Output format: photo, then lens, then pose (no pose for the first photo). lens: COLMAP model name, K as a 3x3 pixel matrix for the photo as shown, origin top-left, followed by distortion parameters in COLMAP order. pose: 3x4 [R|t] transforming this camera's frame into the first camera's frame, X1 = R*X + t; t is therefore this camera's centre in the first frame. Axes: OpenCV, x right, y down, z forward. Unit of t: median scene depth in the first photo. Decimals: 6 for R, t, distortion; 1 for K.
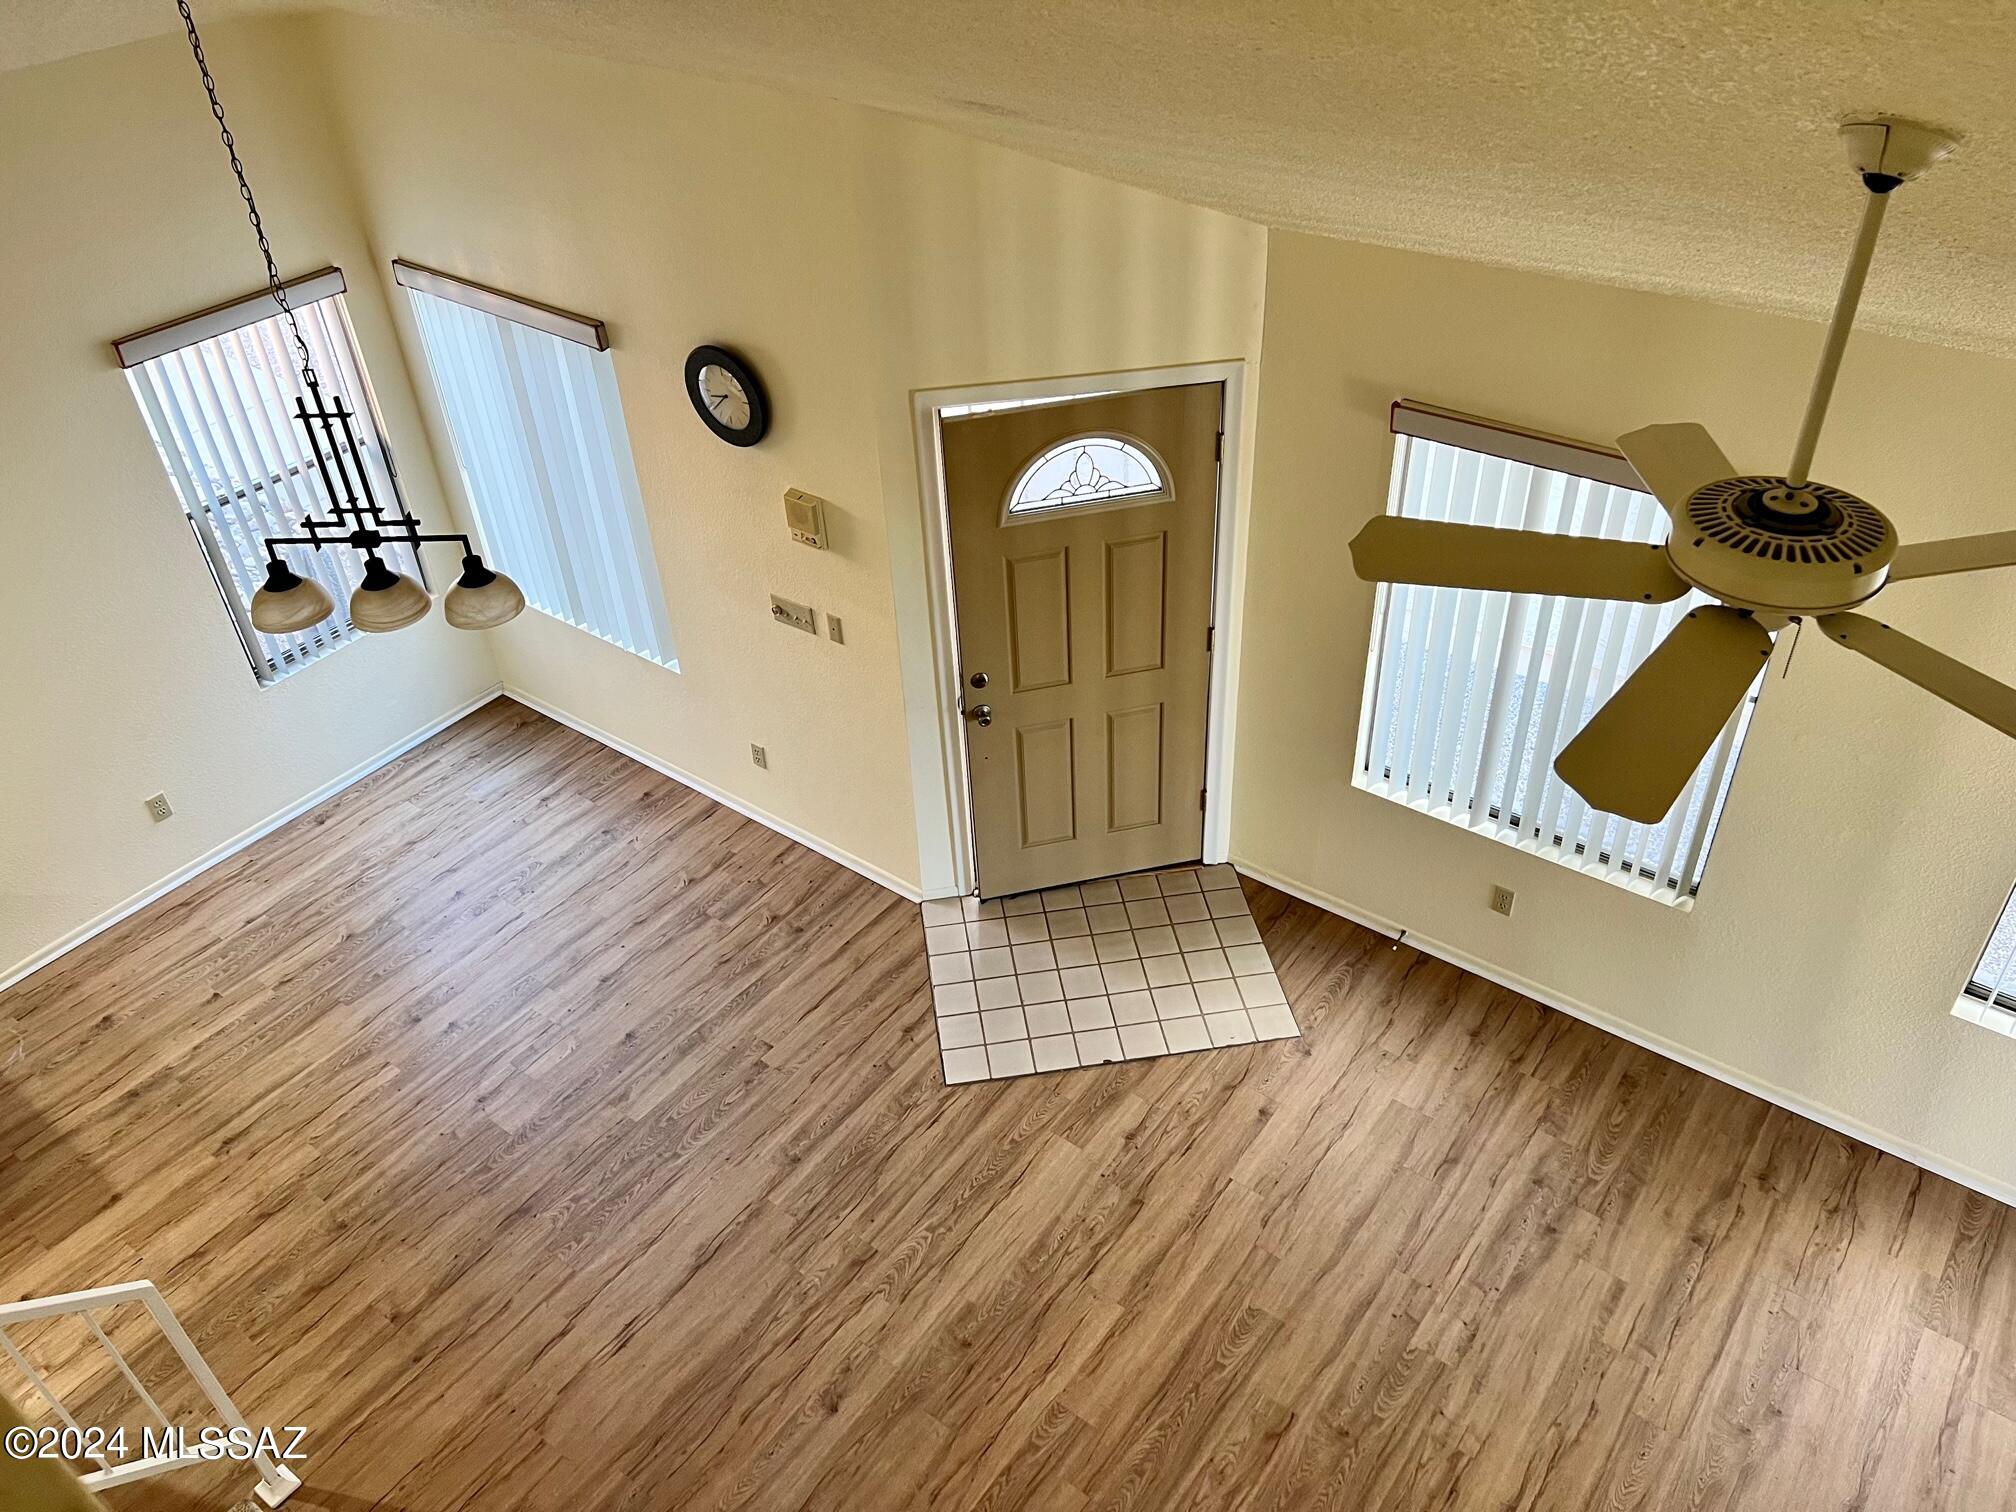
lens RADIAL K [[1513.5, 0, 1019.4], [0, 1513.5, 758.9], [0, 0, 1]] dist [0.060450, -0.067724]
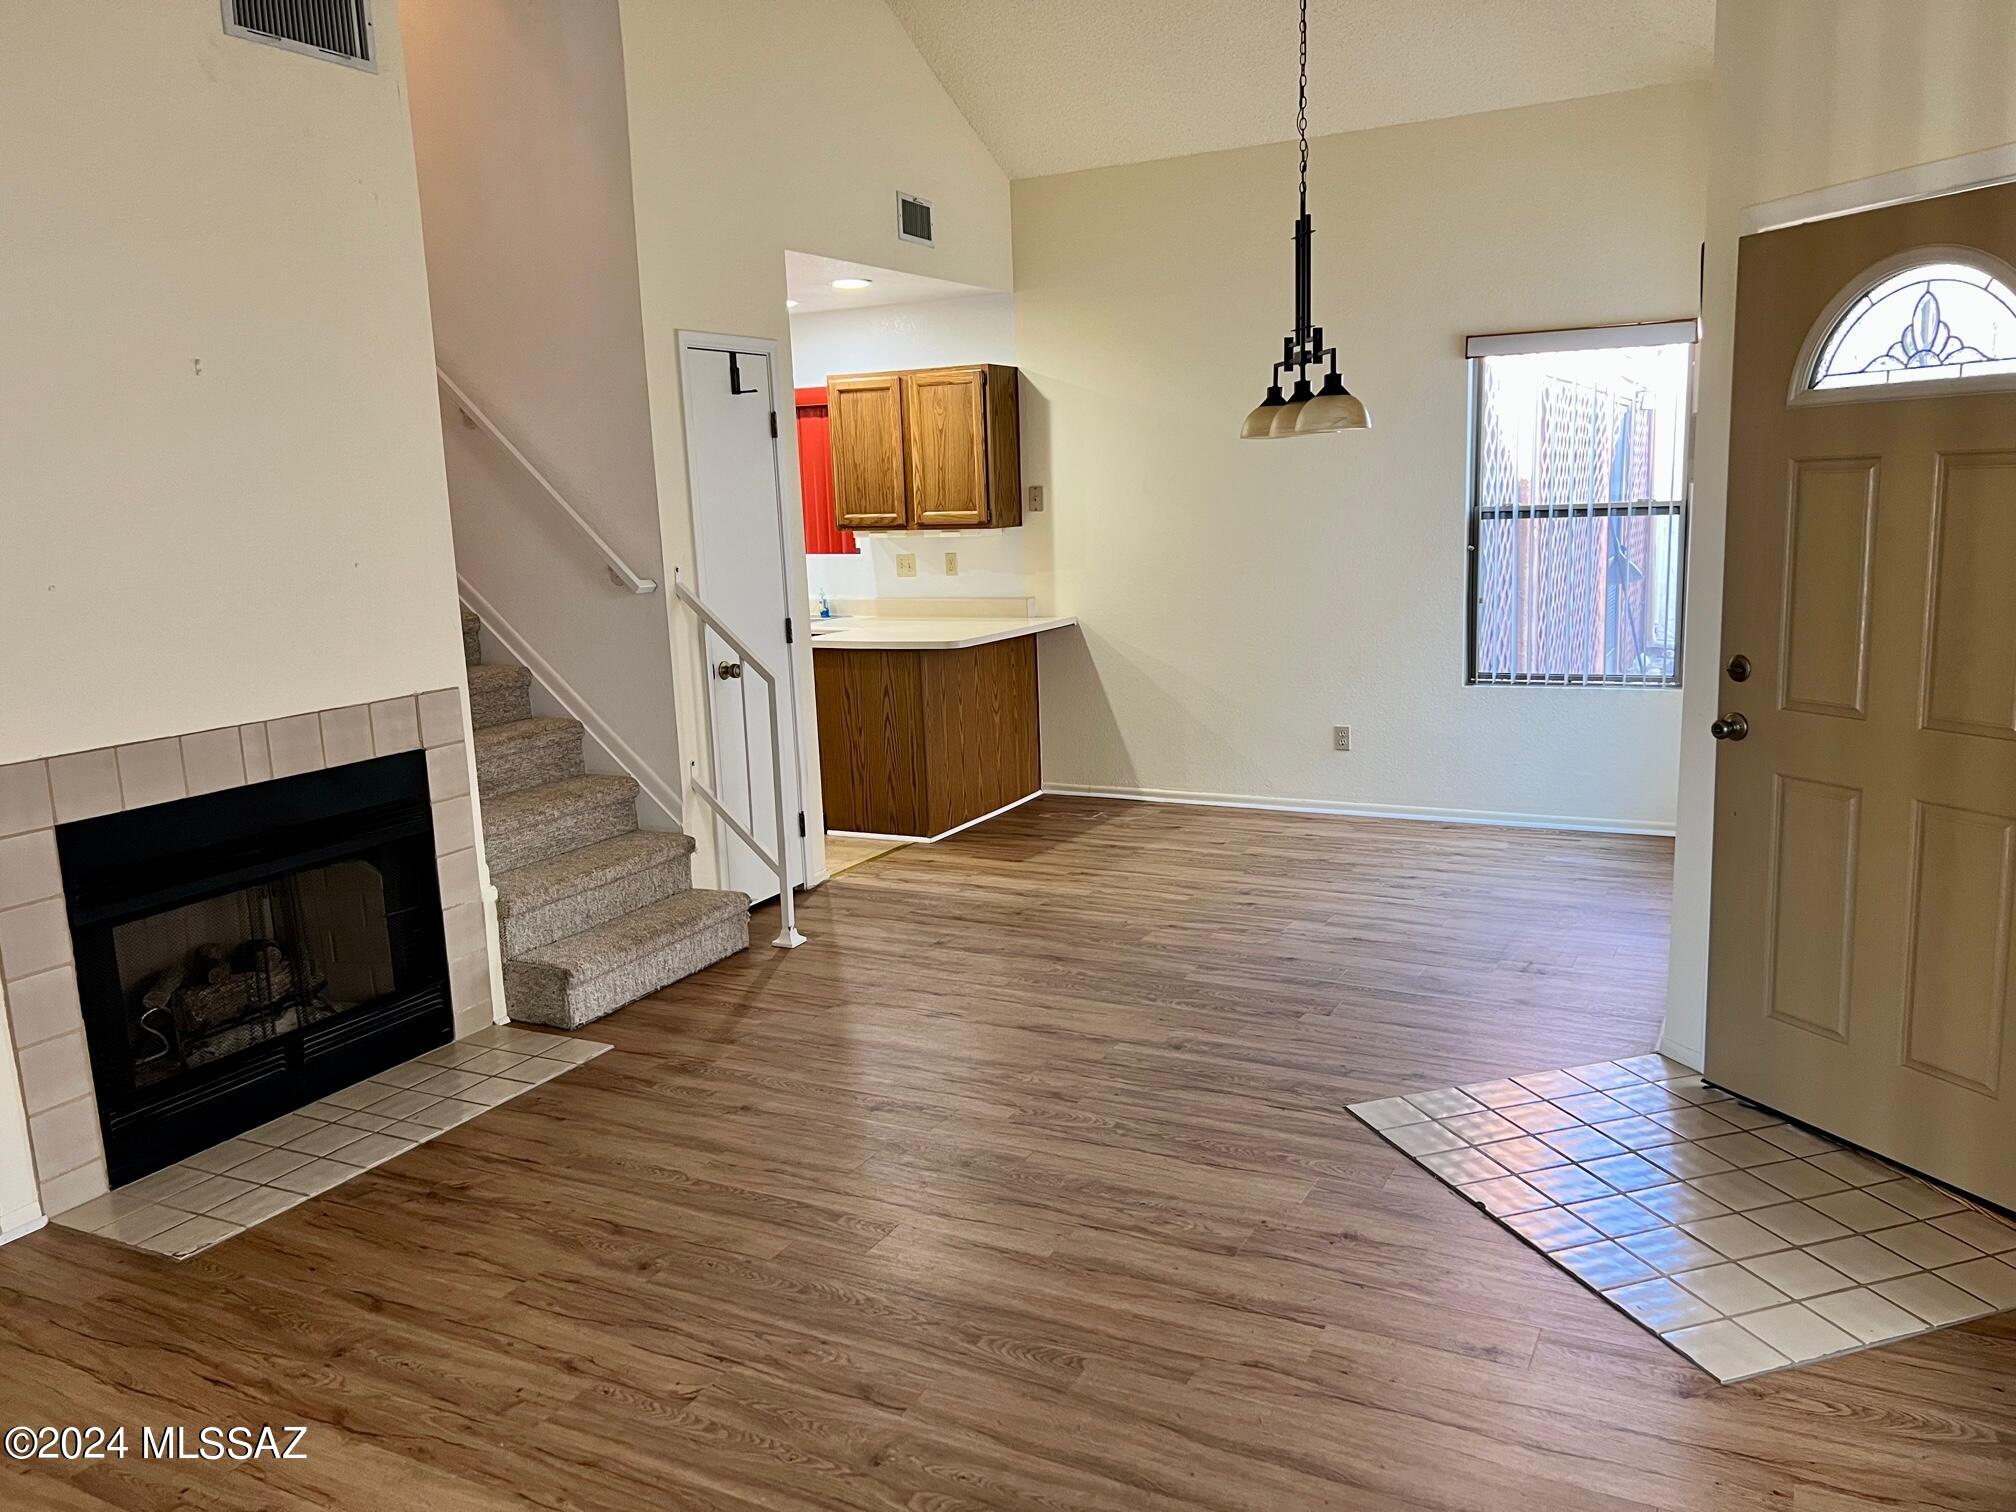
lens RADIAL K [[1513.5, 0, 1014.1], [0, 1513.5, 760.8], [0, 0, 1]] dist [0.060450, -0.067724]
pose [[0.165054, 0.209450, -0.963788, 0.606501], [-0.577959, 0.812372, 0.077565, 0.119477], [0.799200, 0.544227, 0.255138, 0.615646]]
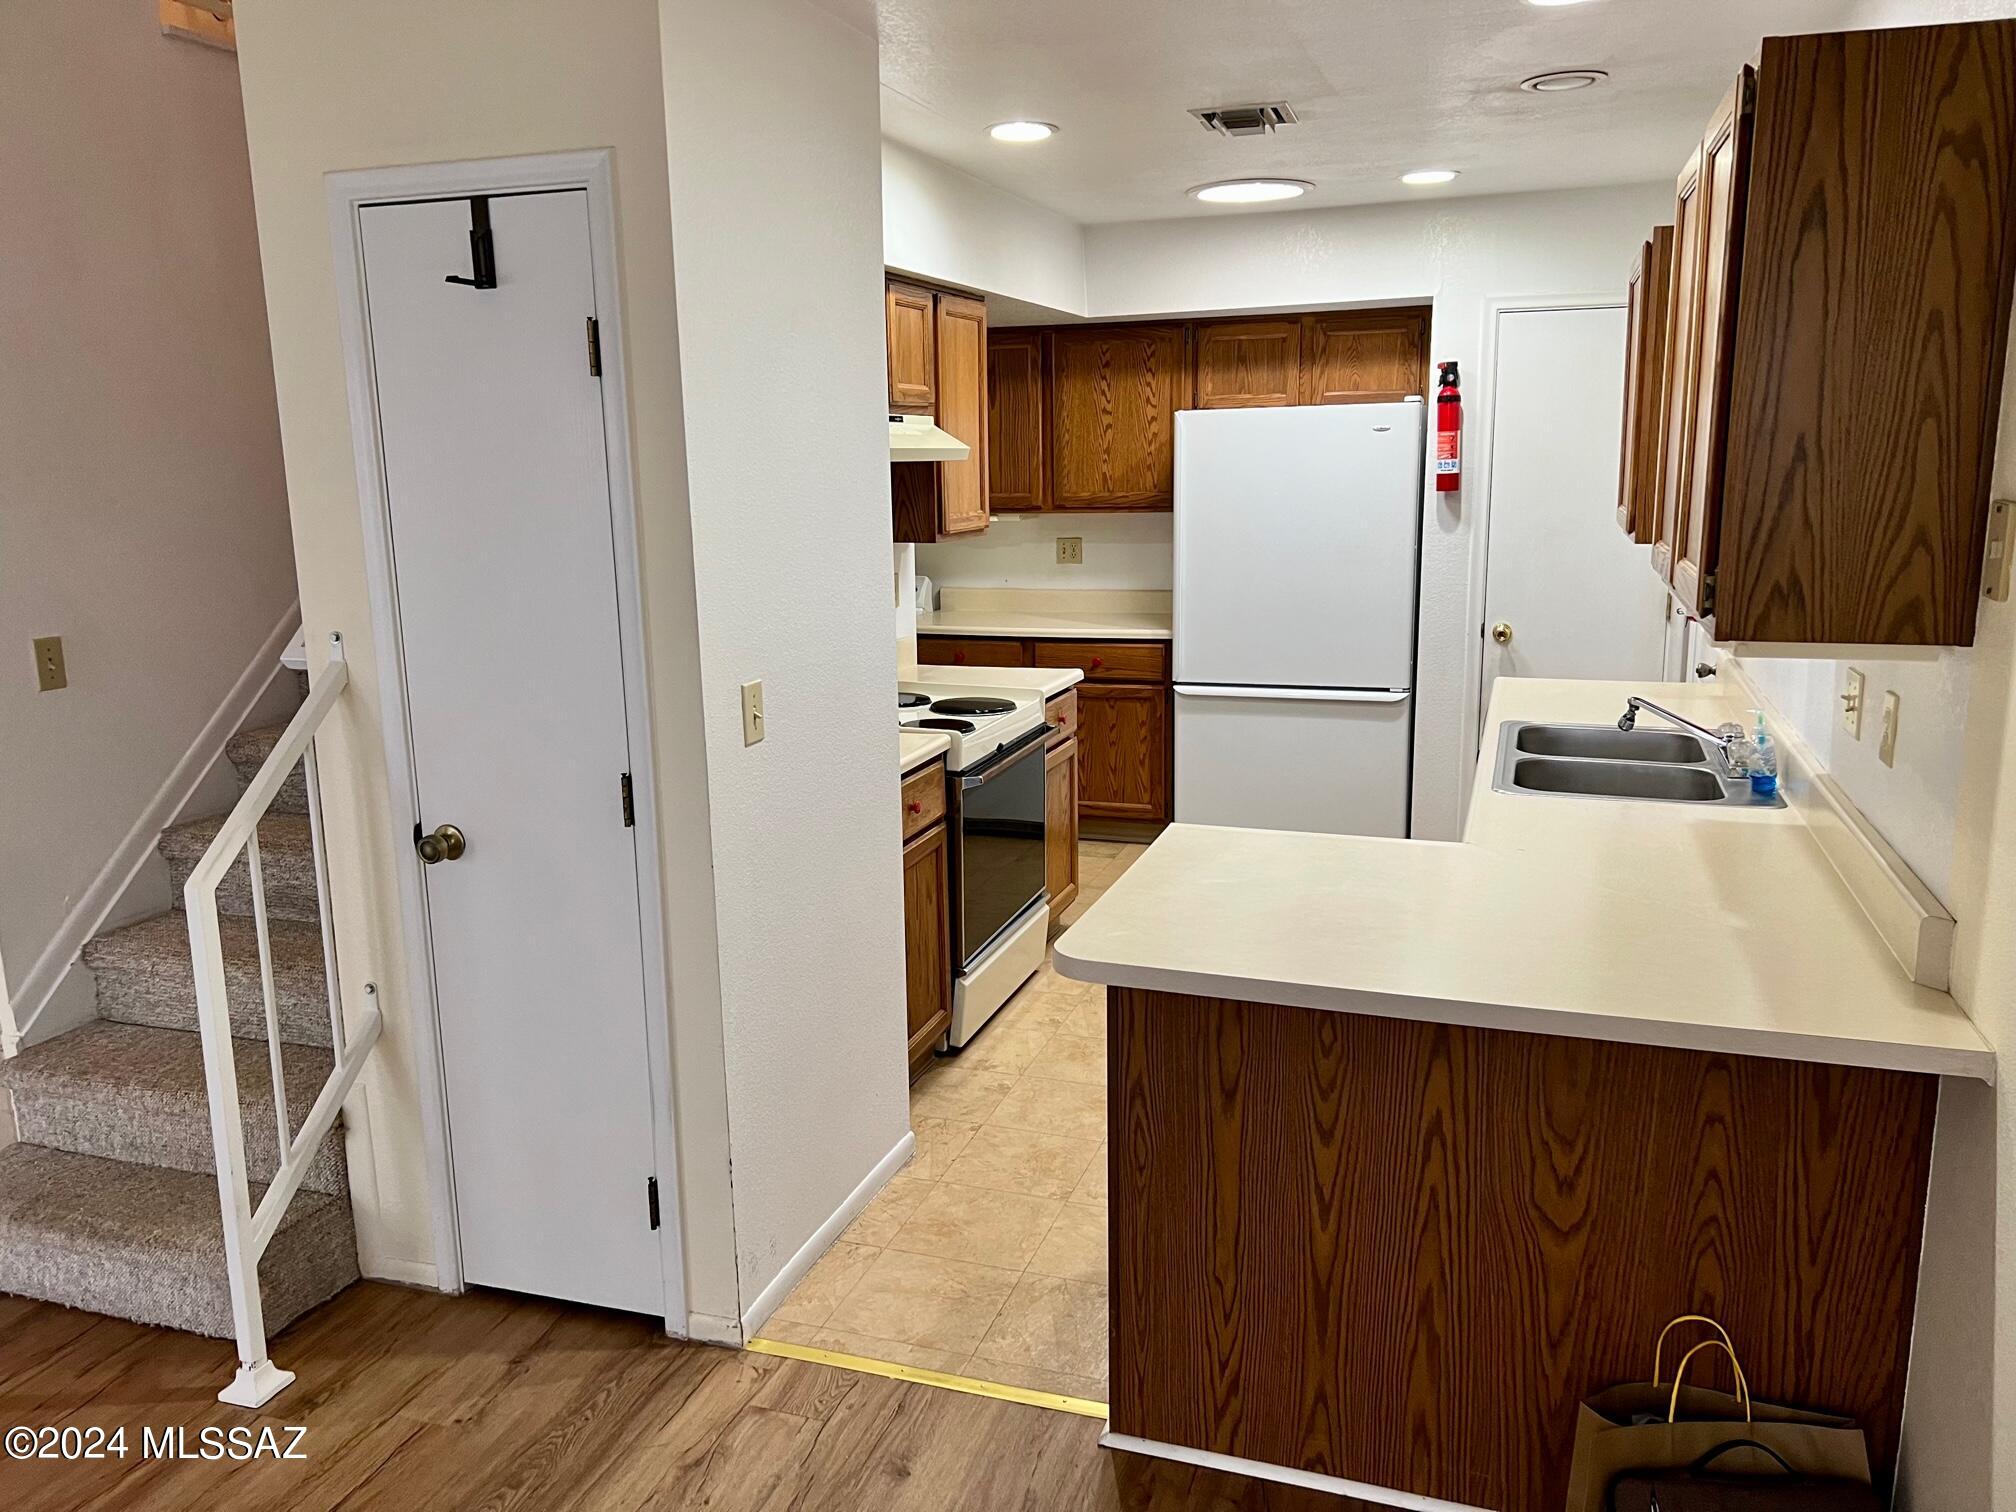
lens RADIAL K [[1513.5, 0, 1004.5], [0, 1513.5, 753.8], [0, 0, 1]] dist [0.060450, -0.067724]
pose [[-0.949165, 0.118600, -0.291581, -0.518200], [-0.143912, 0.660330, 0.737057, -0.190946], [0.279955, 0.741551, -0.609694, 1.063727]]
